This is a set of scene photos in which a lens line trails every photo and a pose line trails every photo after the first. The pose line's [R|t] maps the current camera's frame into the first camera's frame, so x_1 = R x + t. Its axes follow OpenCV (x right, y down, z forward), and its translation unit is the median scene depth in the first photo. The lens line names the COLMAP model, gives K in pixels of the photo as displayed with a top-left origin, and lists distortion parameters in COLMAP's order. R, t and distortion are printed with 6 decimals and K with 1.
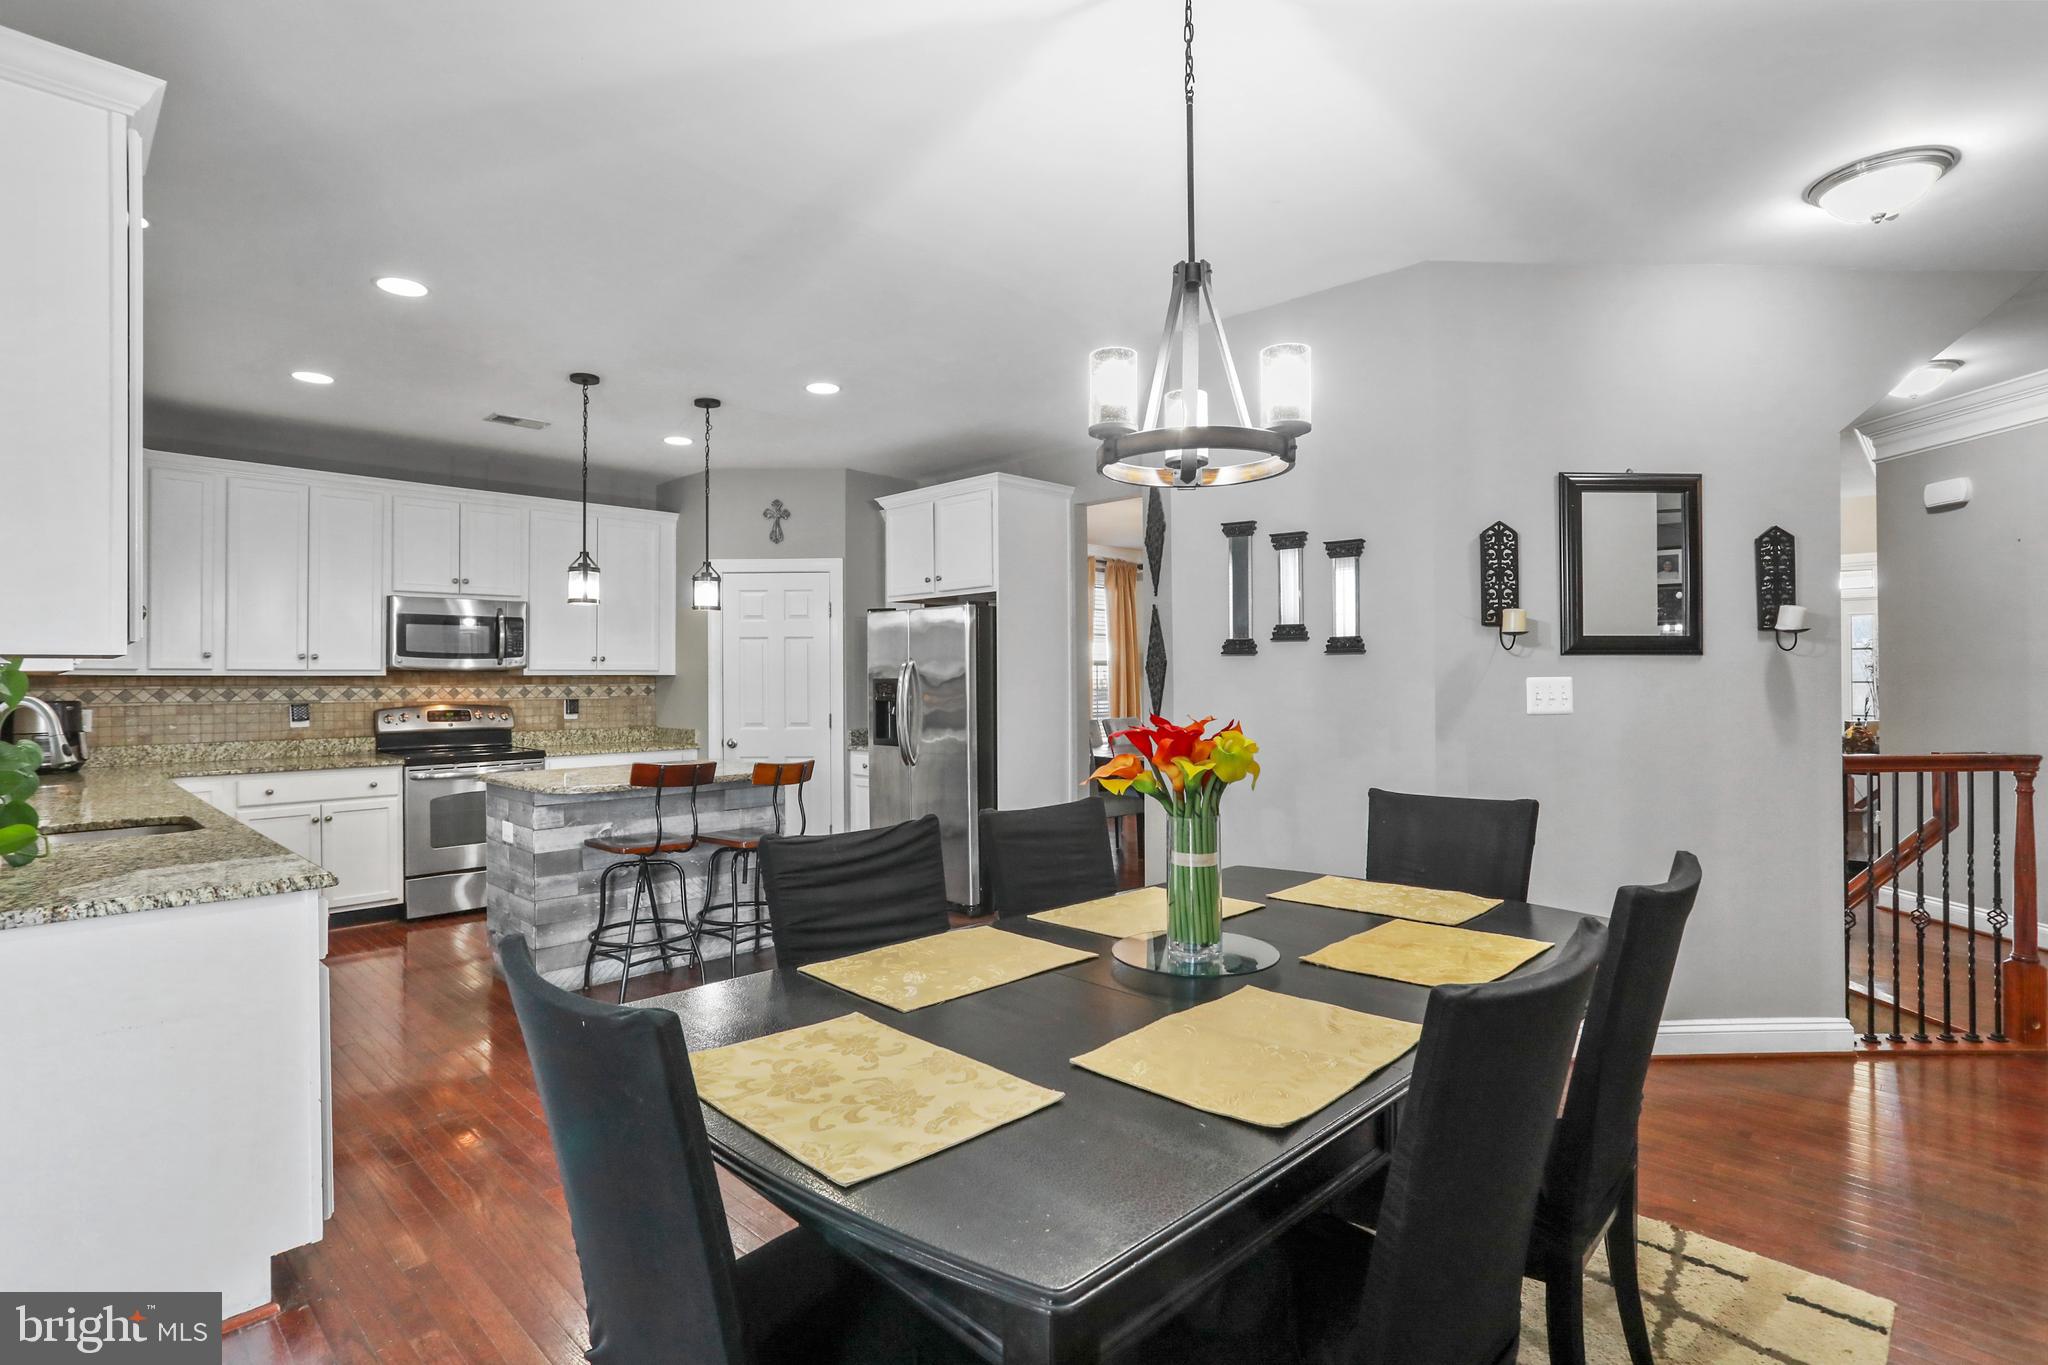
lens RADIAL K [[995.1, 0, 1014.3], [0, 995.1, 679.7], [0, 0, 1]] dist [-0.070571, 0.039877]
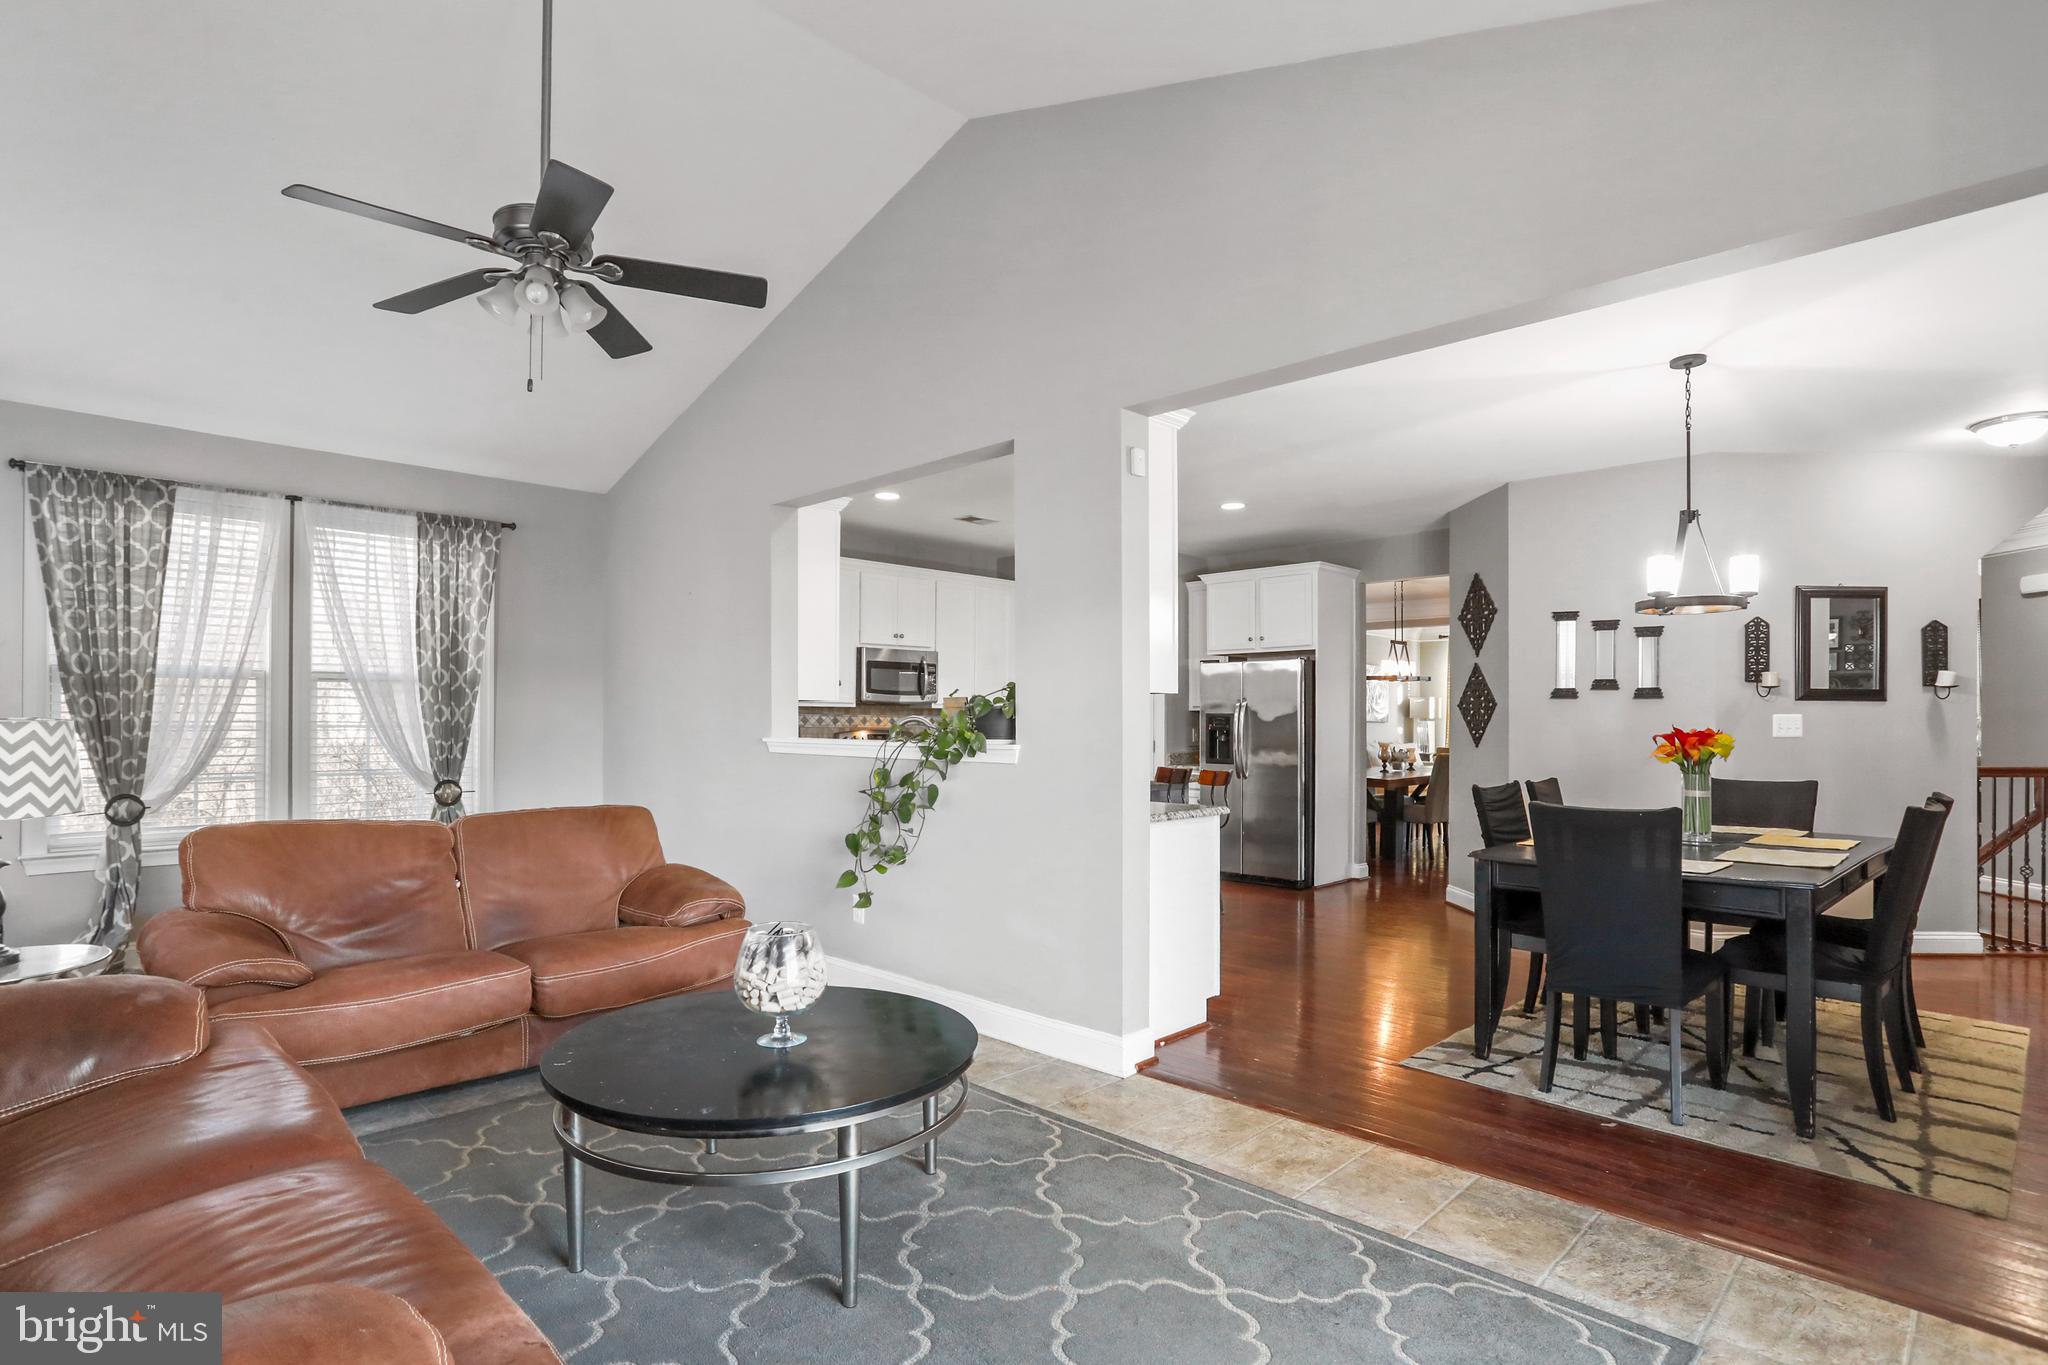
lens RADIAL K [[1021.7, 0, 1018.4], [0, 1021.7, 717.7], [0, 0, 1]] dist [-0.041254, 0.021914]
pose [[0.999837, 0.010642, -0.014603, -0.400988], [-0.010706, 0.999933, -0.004323, 0.013755], [0.014556, 0.004478, 0.999884, -0.386184]]
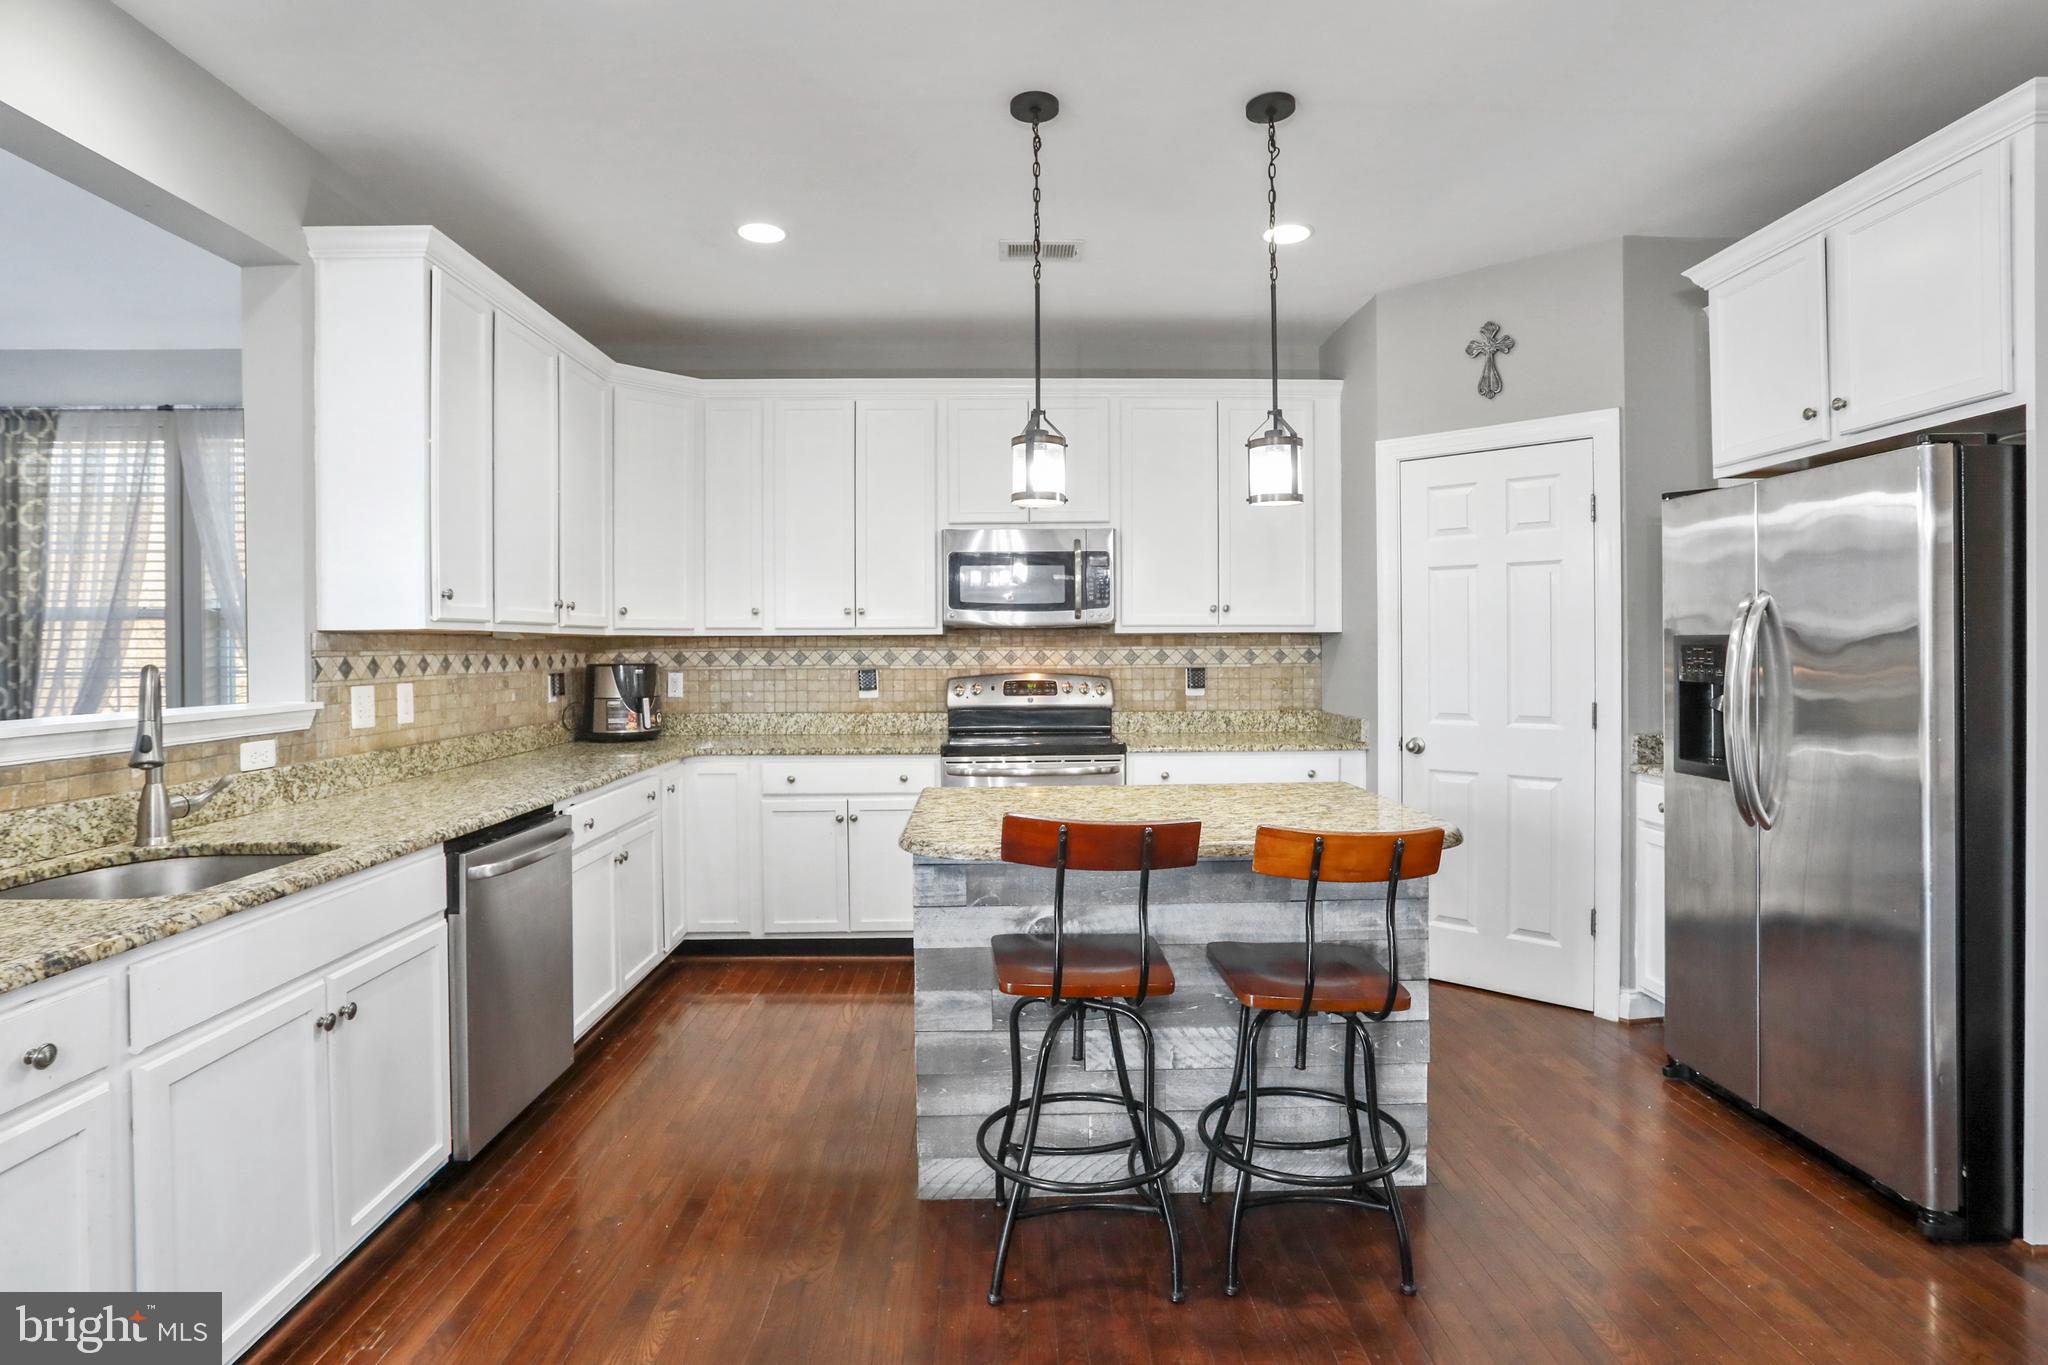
lens RADIAL K [[1045.1, 0, 1024.0], [0, 1045.1, 648.6], [0, 0, 1]] dist [-0.071097, 0.036539]
pose [[0.714403, 0.002752, -0.699729, -0.021322], [0.002211, 0.999978, 0.006189, 0.001855], [0.699731, -0.005969, 0.714382, 0.452345]]
